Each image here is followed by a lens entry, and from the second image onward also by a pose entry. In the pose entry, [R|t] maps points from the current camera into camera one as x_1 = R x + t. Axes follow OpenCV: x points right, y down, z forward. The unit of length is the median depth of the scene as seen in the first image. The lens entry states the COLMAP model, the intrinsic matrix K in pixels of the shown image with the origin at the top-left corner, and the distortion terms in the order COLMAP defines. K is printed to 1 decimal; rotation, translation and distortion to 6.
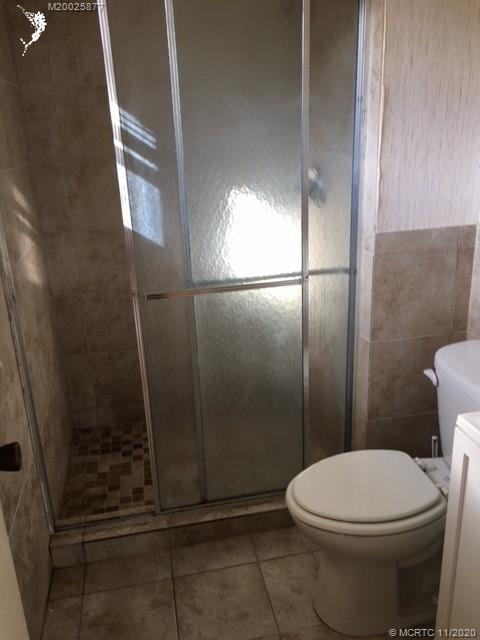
lens RADIAL K [[546.7, 0, 243.1], [0, 546.7, 317.5], [0, 0, 1]] dist [0.069281, -0.101128]
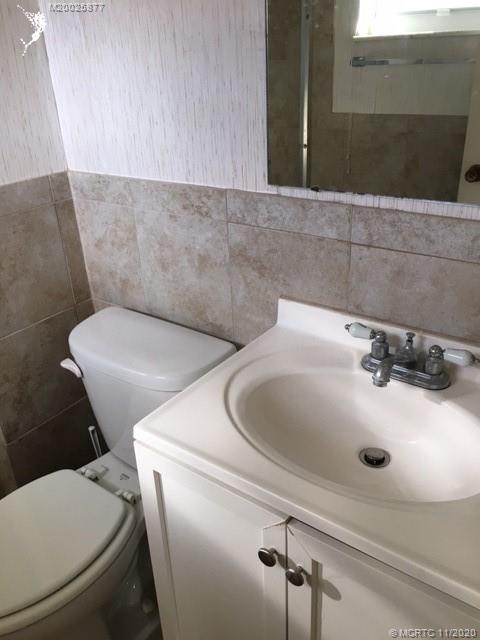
lens RADIAL K [[546.7, 0, 240.4], [0, 546.7, 315.7], [0, 0, 1]] dist [0.069281, -0.101128]
pose [[0.746241, -0.281069, 0.603427, 0.060586], [0.242660, 0.958973, 0.146588, -0.020414], [-0.619871, 0.037037, 0.783829, 0.206056]]
